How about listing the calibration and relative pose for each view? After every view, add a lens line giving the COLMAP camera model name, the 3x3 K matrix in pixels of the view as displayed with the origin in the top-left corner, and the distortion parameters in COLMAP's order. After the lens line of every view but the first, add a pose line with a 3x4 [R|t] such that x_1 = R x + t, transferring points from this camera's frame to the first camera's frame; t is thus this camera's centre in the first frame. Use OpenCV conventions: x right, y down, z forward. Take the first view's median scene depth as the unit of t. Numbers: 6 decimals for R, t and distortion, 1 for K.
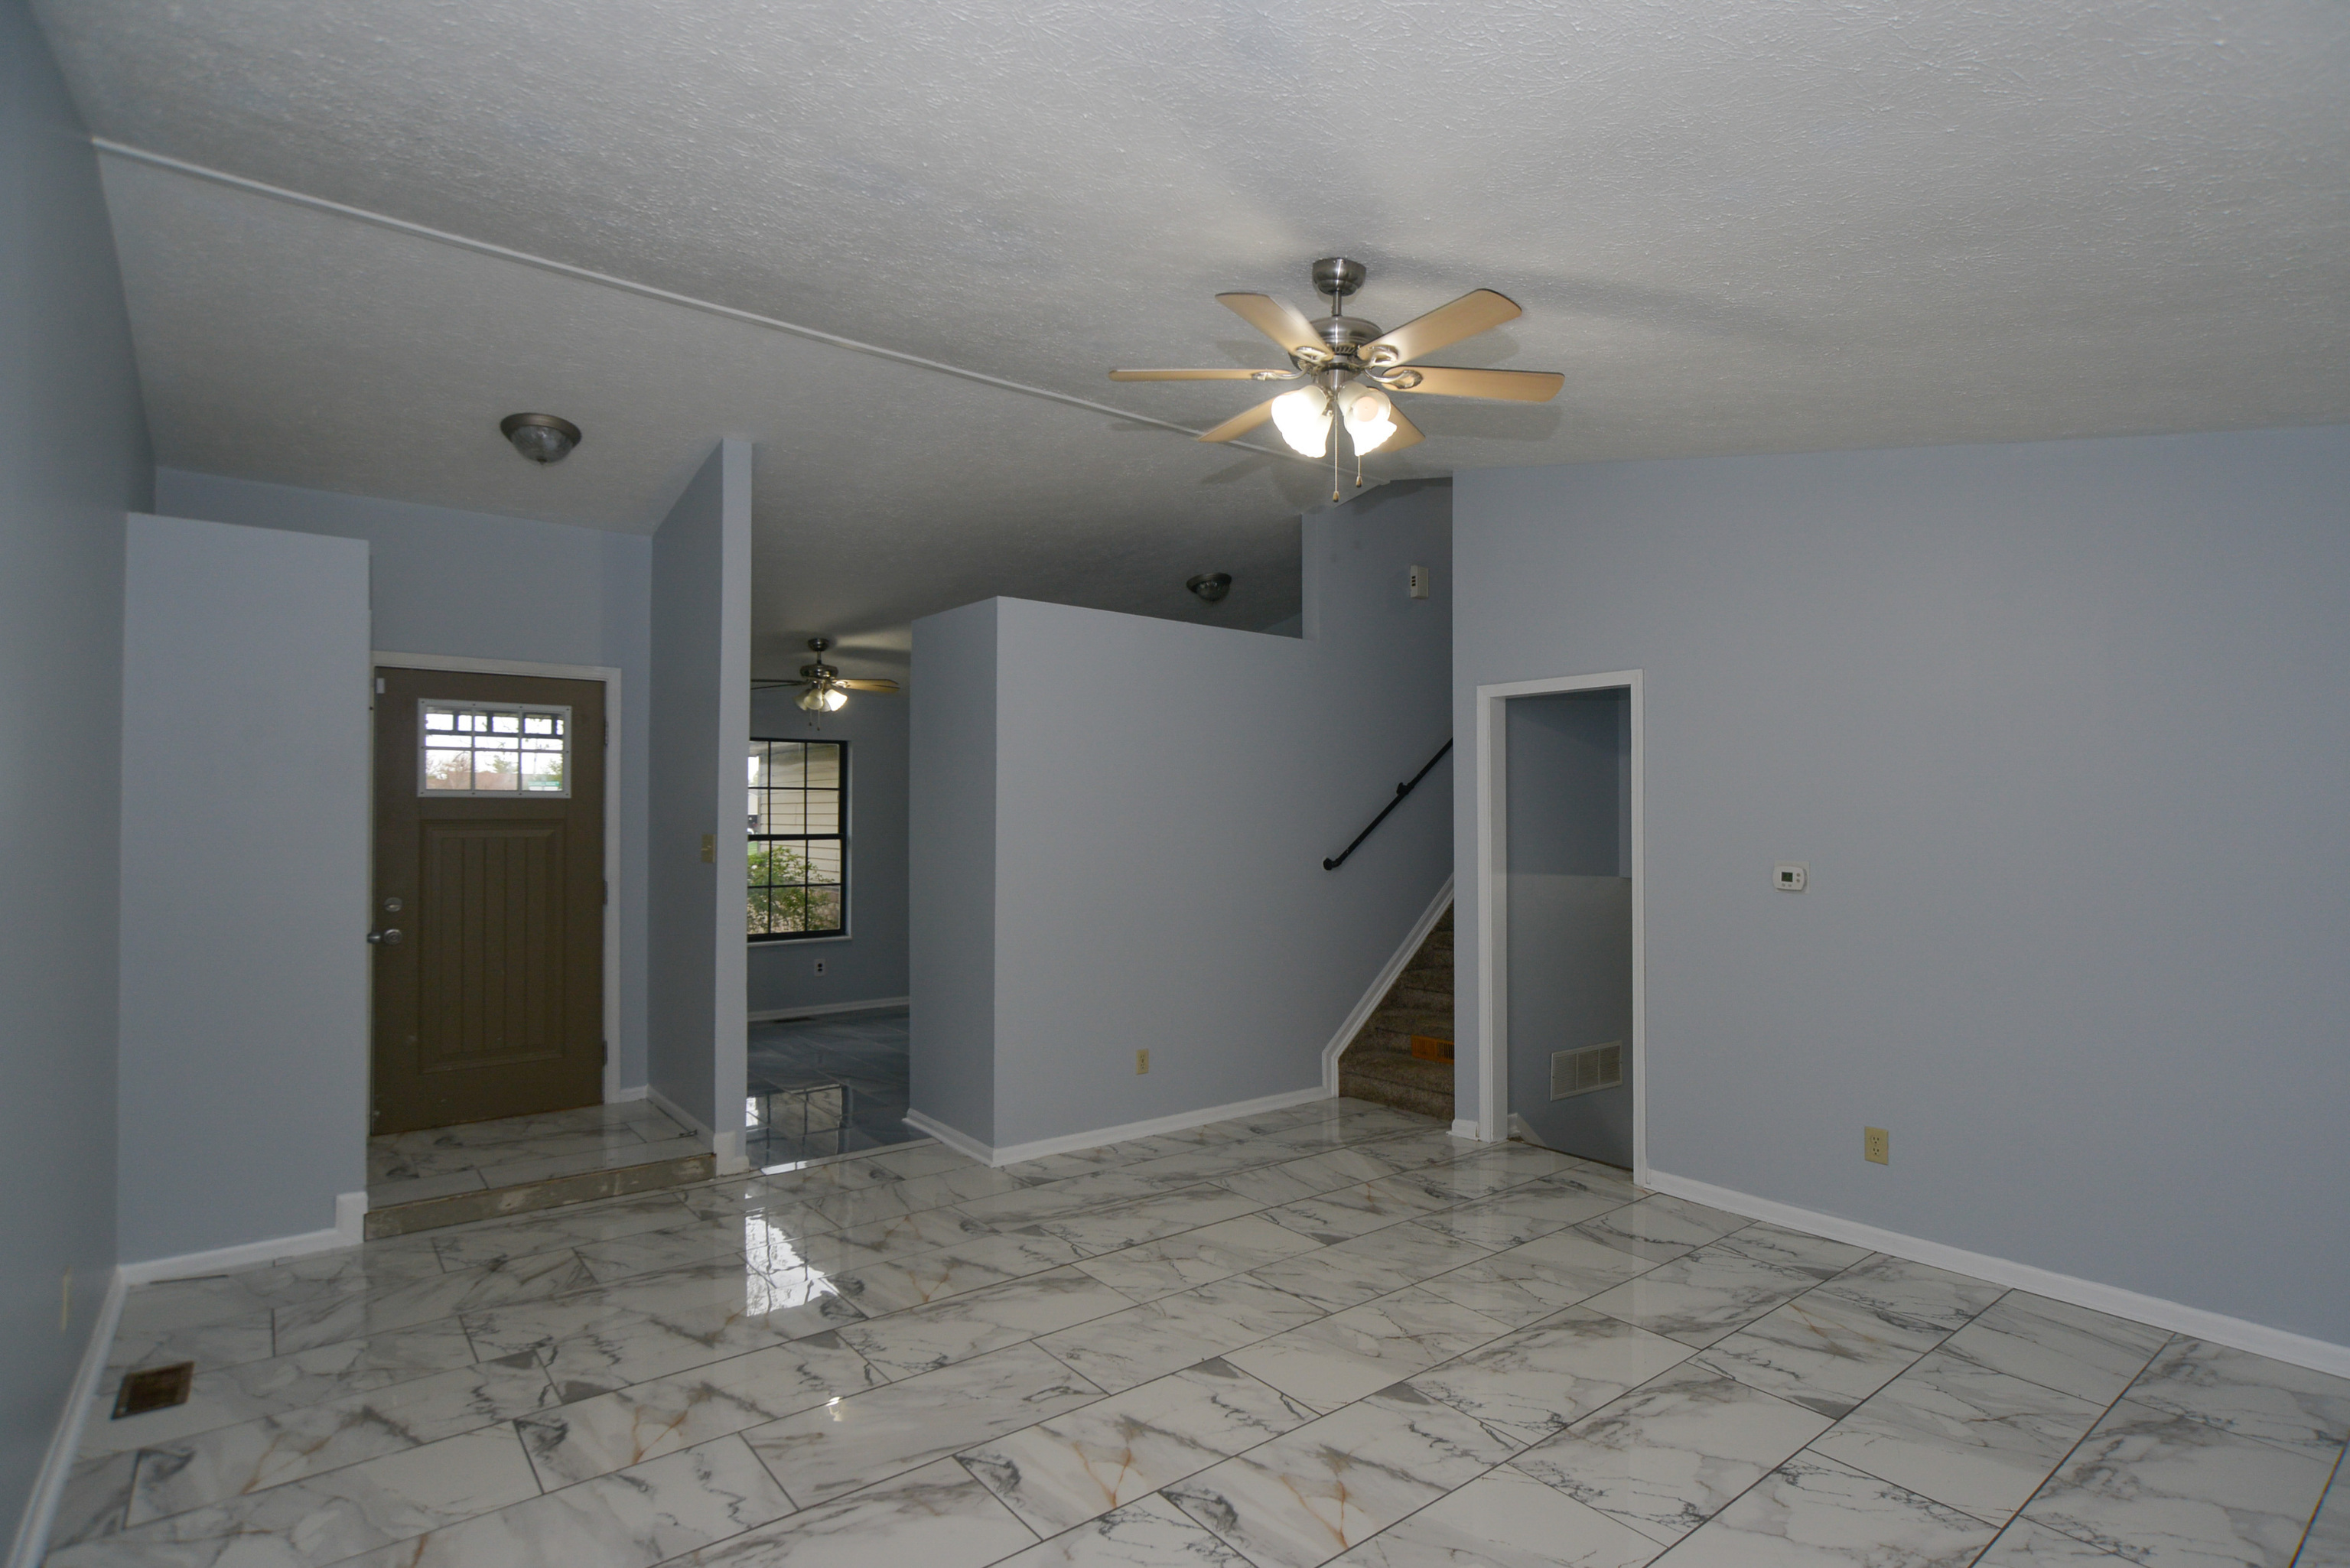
lens RADIAL K [[1168.2, 0, 1206.6], [0, 1168.2, 801.1], [0, 0, 1]] dist [-0.012577, 0.005358]
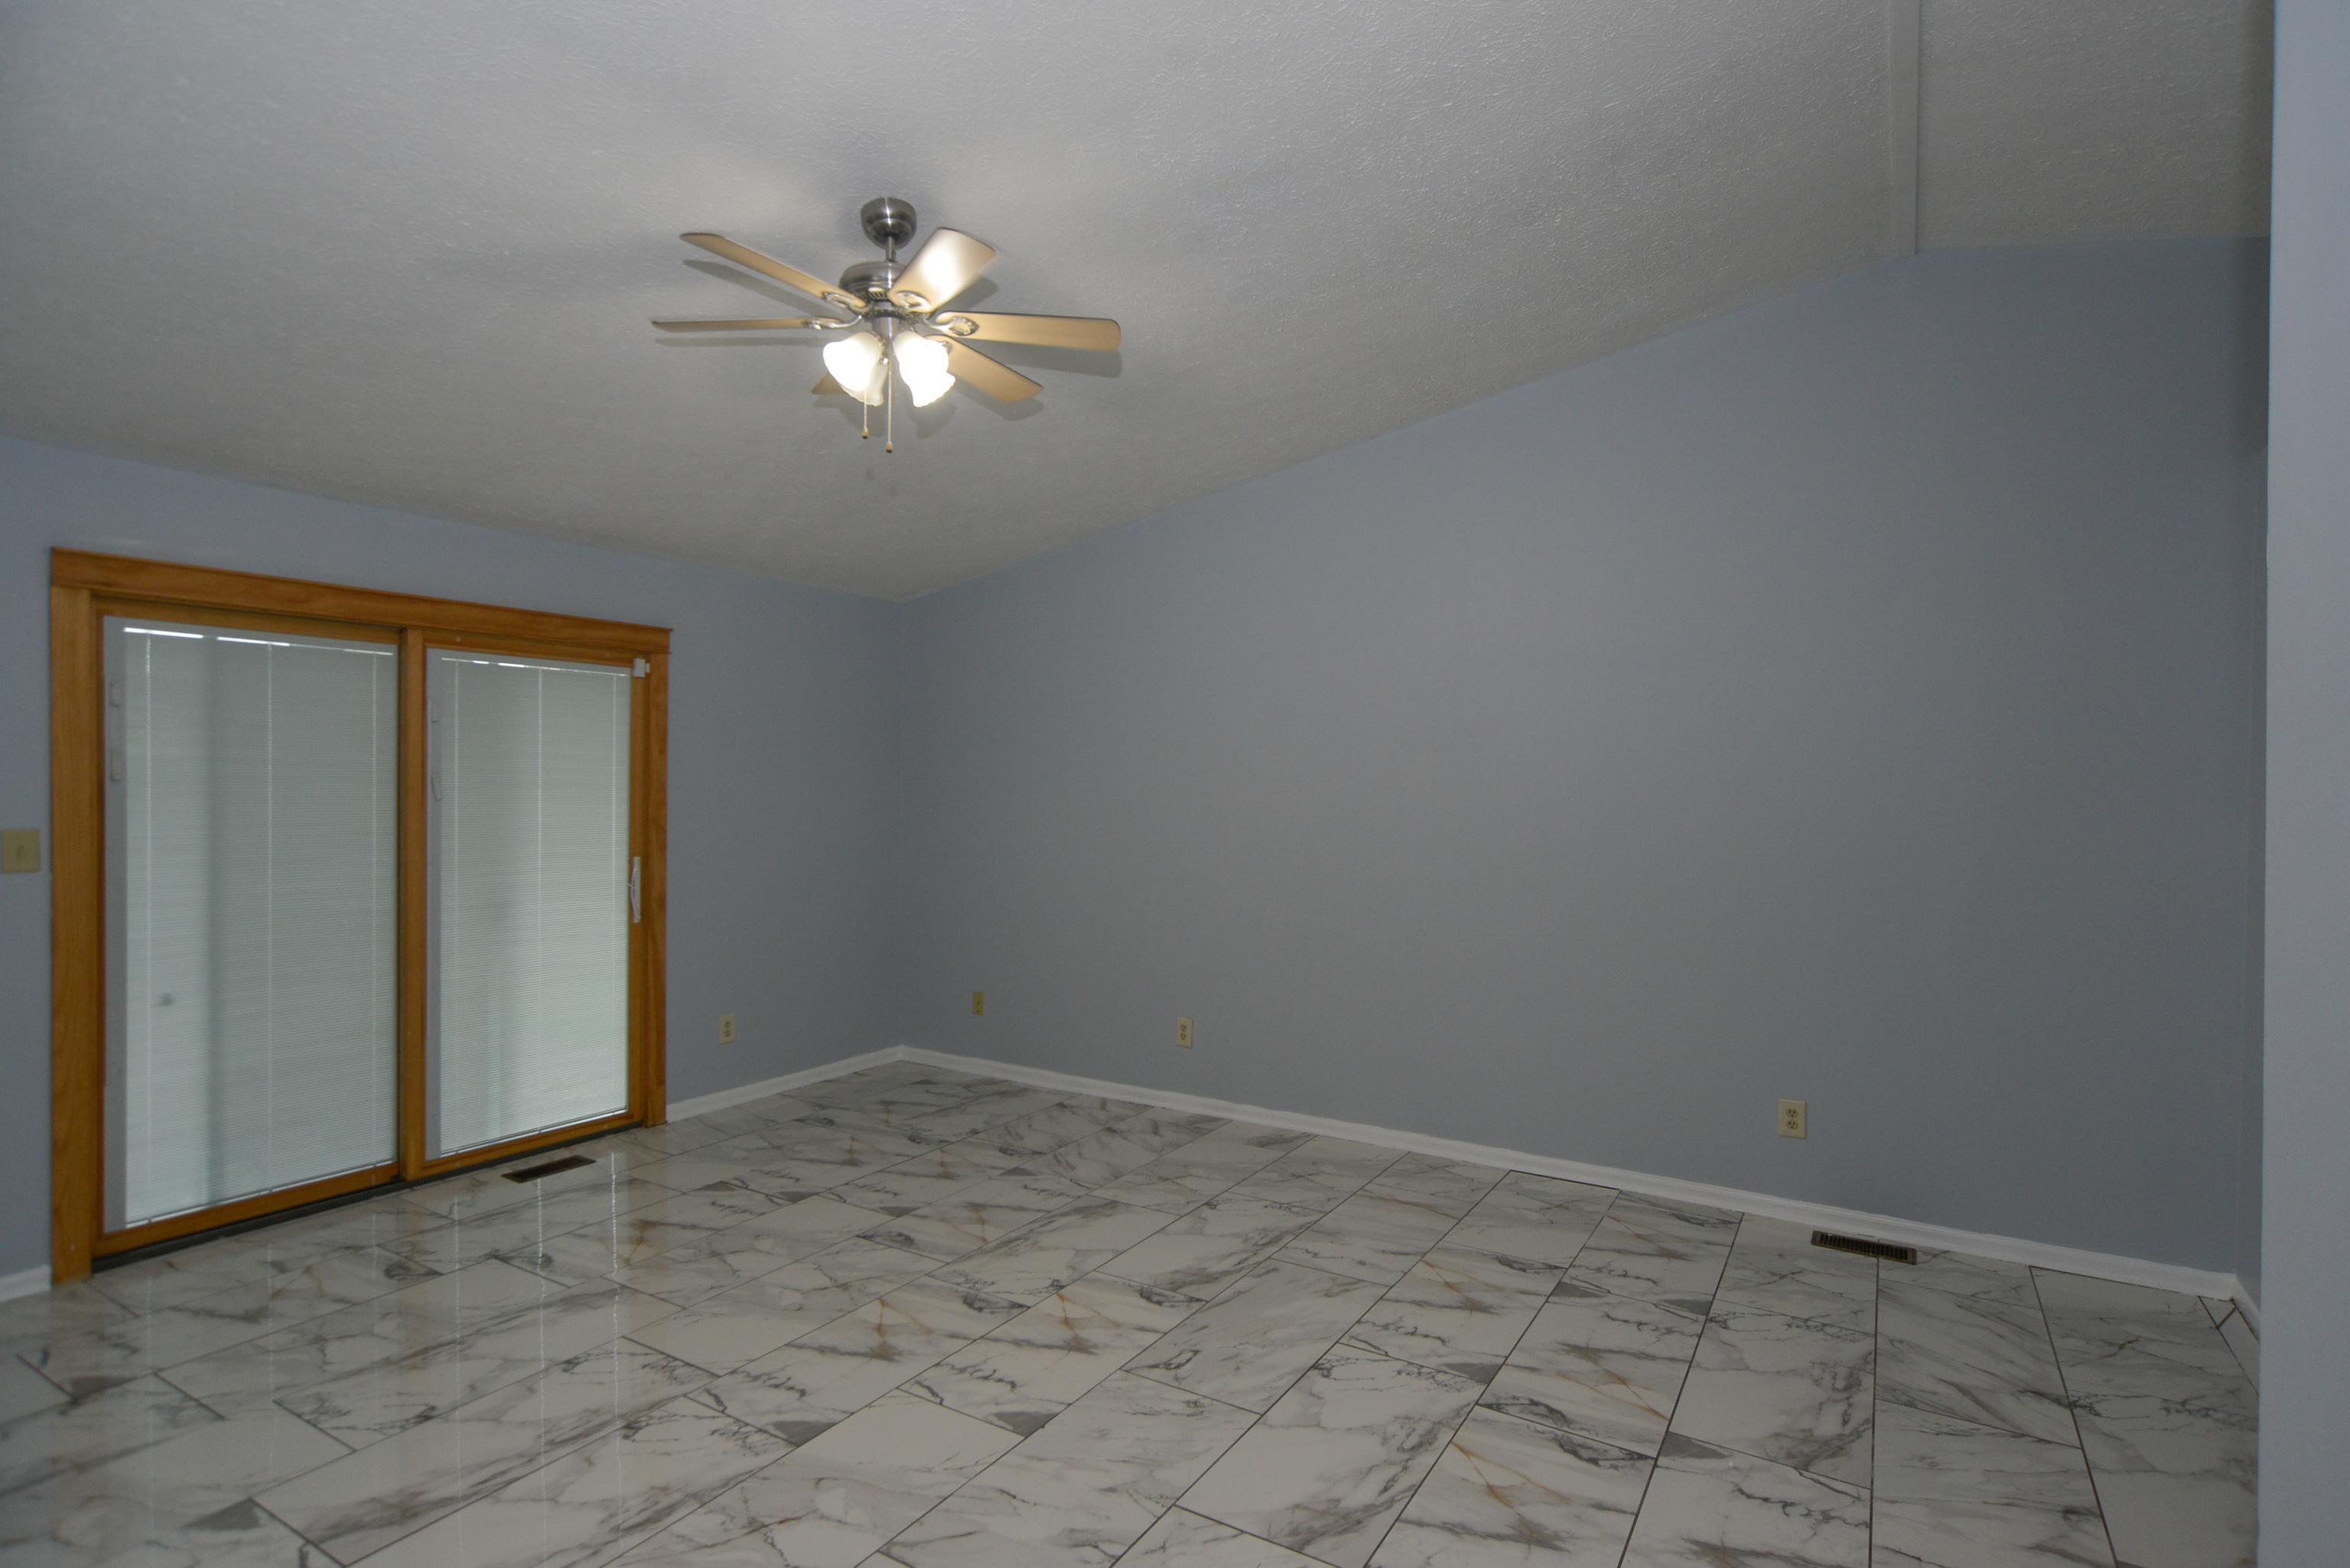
lens RADIAL K [[1168.2, 0, 1214.7], [0, 1168.2, 794.8], [0, 0, 1]] dist [-0.012577, 0.005358]
pose [[-0.936203, -0.008462, -0.351358, 0.184525], [-0.007482, 0.999963, -0.004146, 0.031339], [0.351381, -0.001252, -0.936232, 1.884937]]
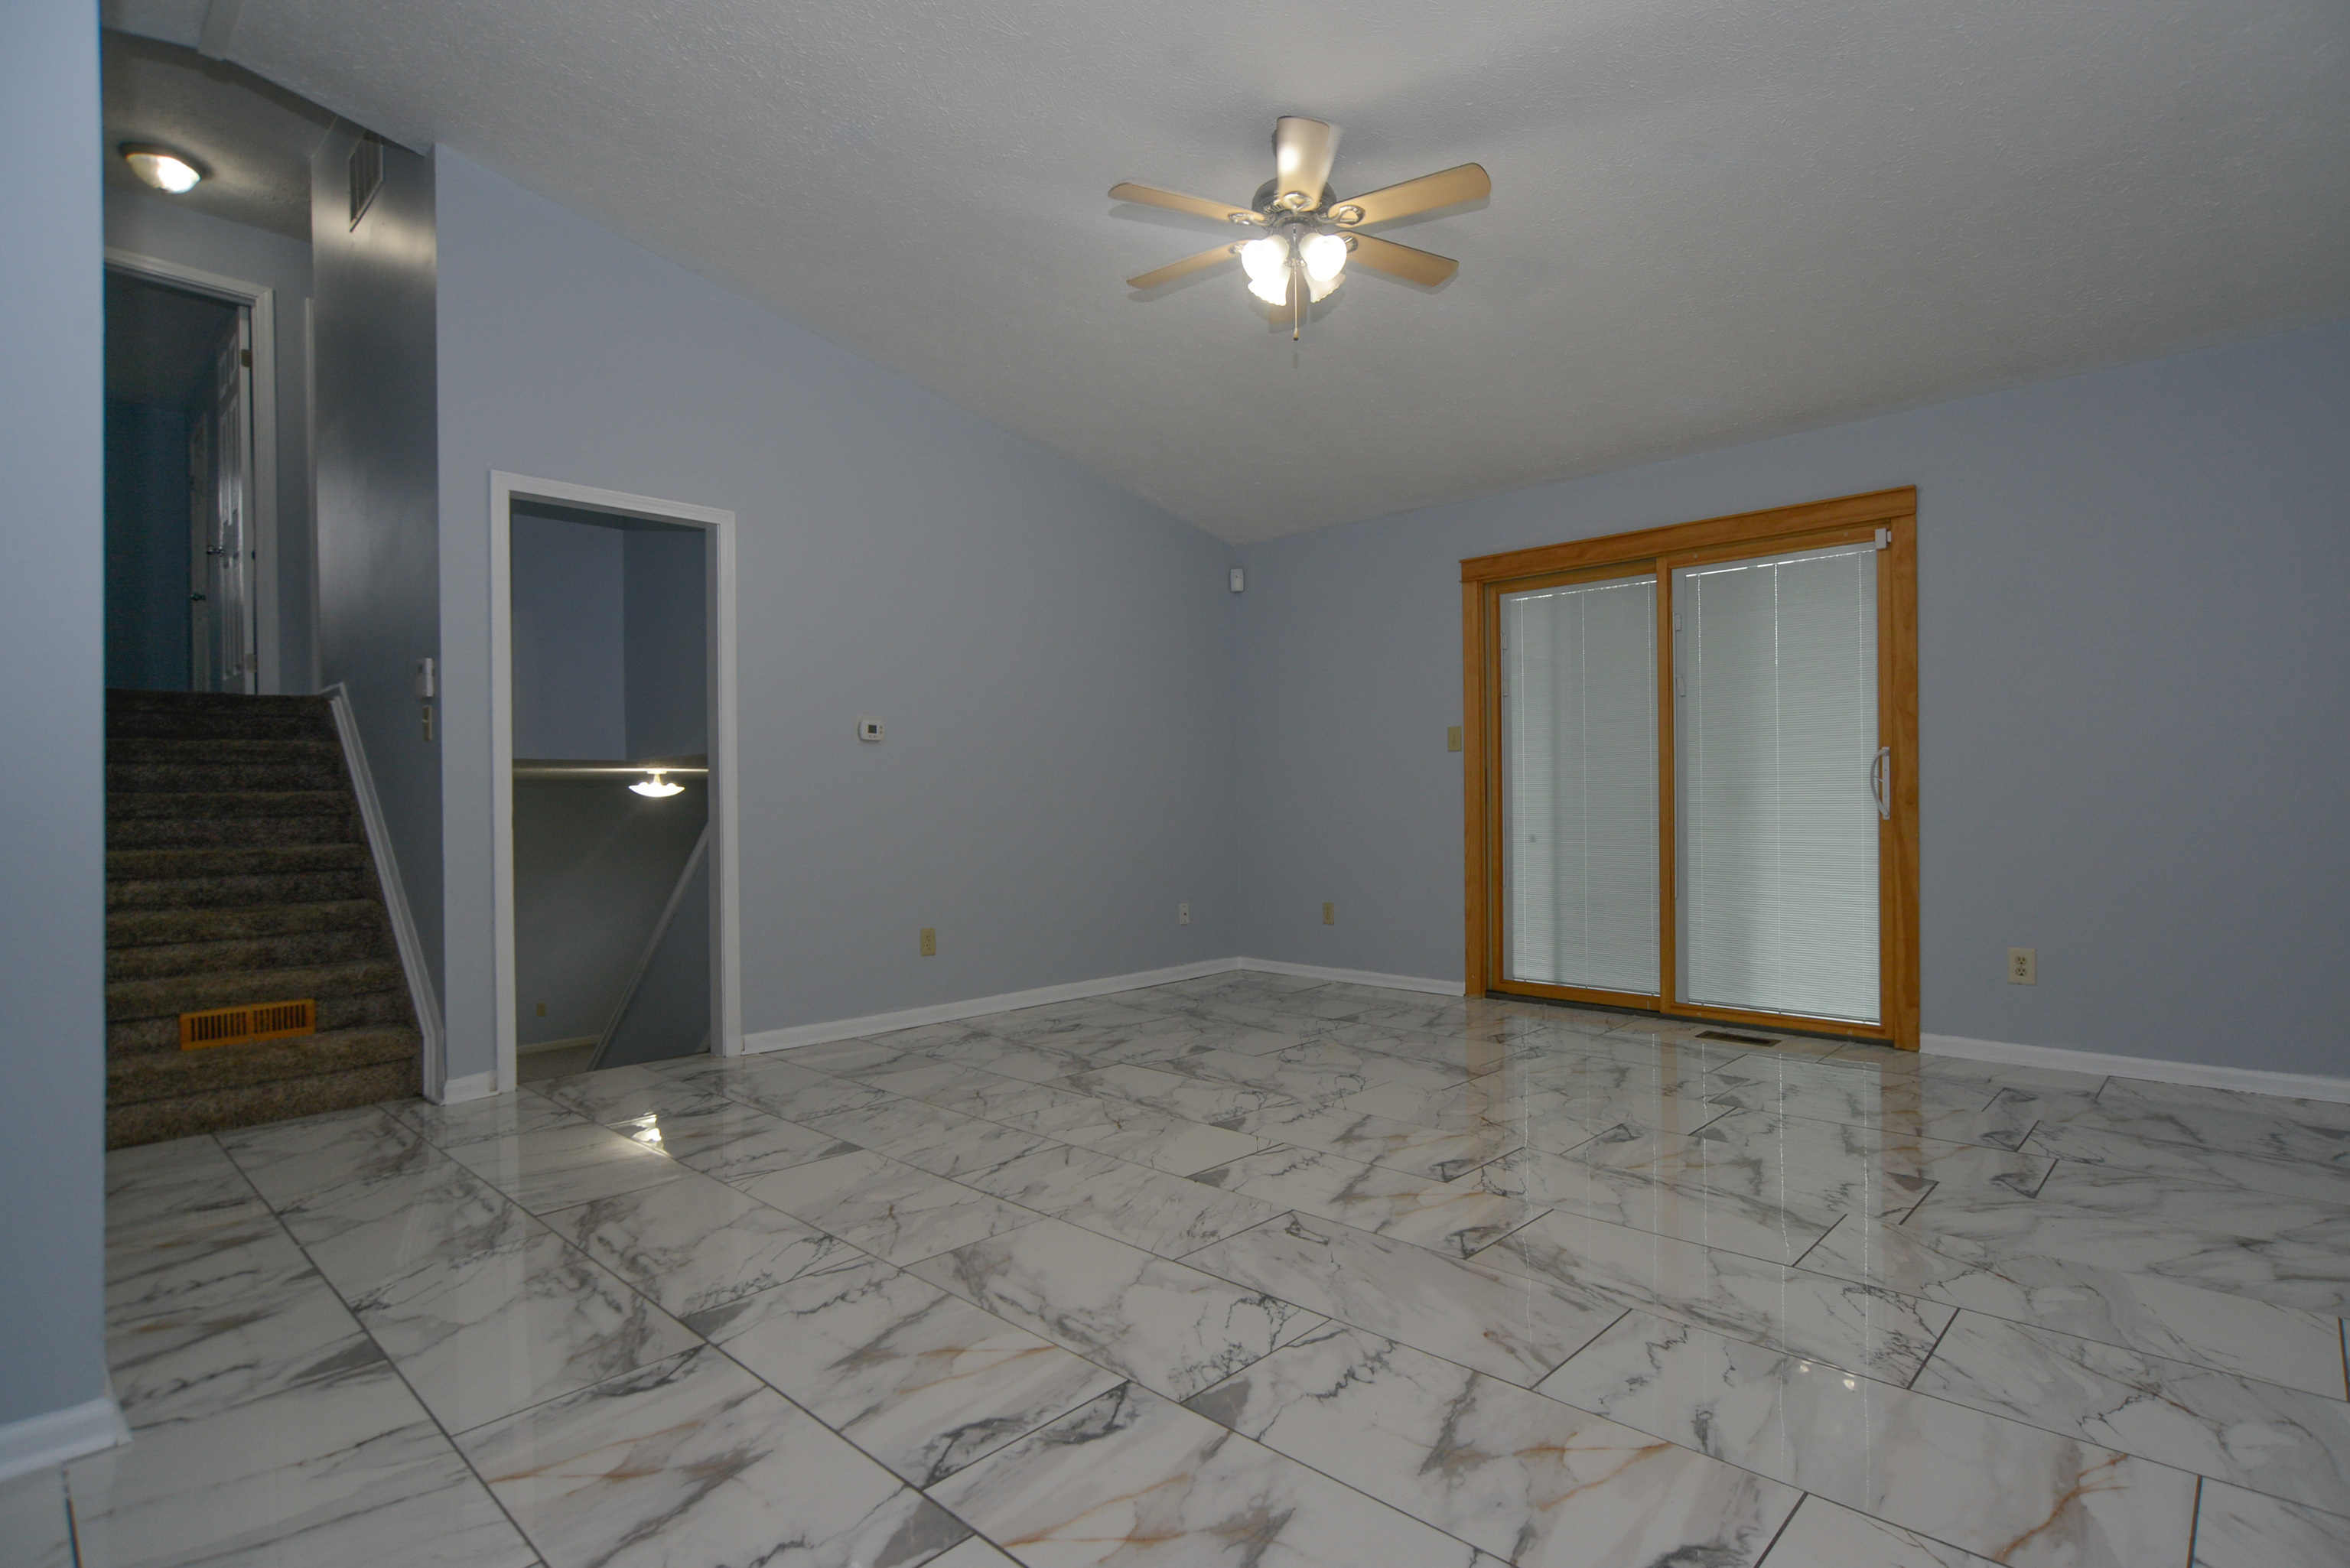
lens RADIAL K [[1168.2, 0, 1187.0], [0, 1168.2, 794.8], [0, 0, 1]] dist [-0.012577, 0.005358]
pose [[-0.130646, 0.001164, 0.991428, -0.950264], [-0.005146, 0.999985, -0.001852, 0.181181], [-0.991416, -0.005344, -0.130638, 1.168488]]
